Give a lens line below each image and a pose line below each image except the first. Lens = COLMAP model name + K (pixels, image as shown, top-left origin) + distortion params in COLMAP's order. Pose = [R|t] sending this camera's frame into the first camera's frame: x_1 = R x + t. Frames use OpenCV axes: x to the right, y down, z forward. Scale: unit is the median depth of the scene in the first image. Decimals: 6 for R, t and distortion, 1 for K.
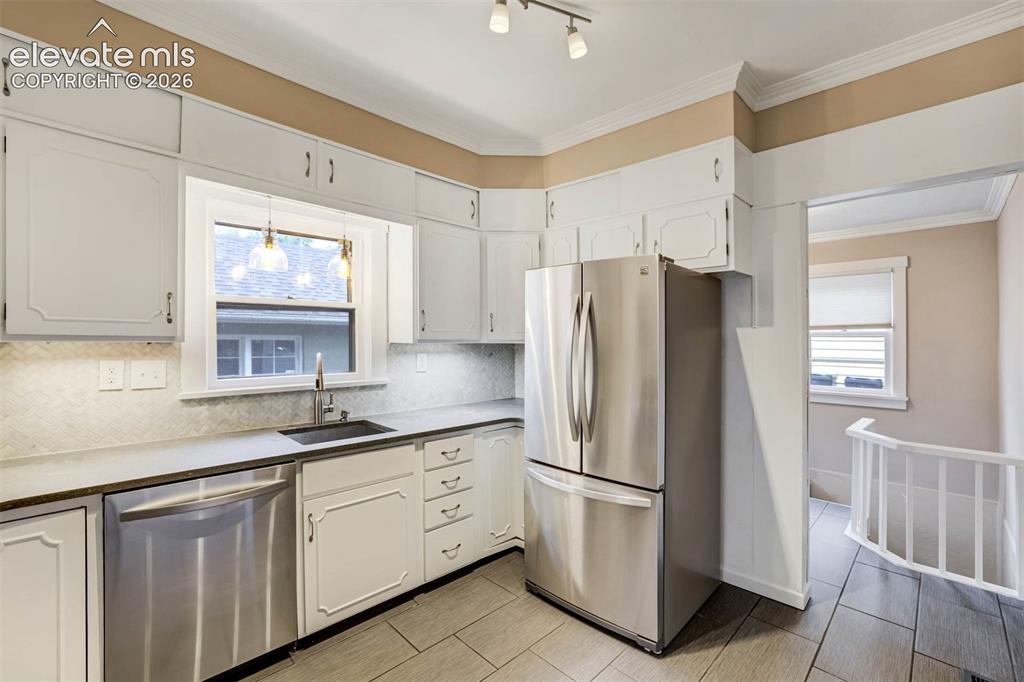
lens RADIAL K [[440.3, 0, 514.0], [0, 440.3, 338.1], [0, 0, 1]] dist [-0.018891, -0.000309]
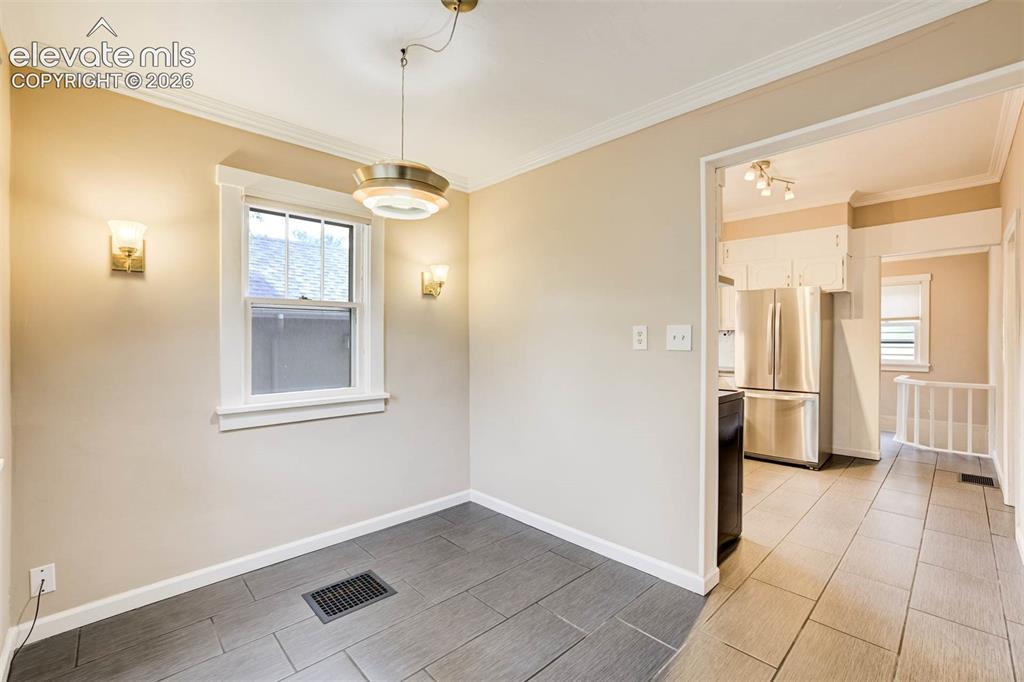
lens RADIAL K [[440.3, 0, 509.5], [0, 440.3, 342.7], [0, 0, 1]] dist [-0.018891, -0.000309]
pose [[0.999686, -0.005176, -0.024517, -0.916356], [0.005685, 0.999769, 0.020717, 0.030233], [0.024404, -0.020850, 0.999485, -0.958686]]
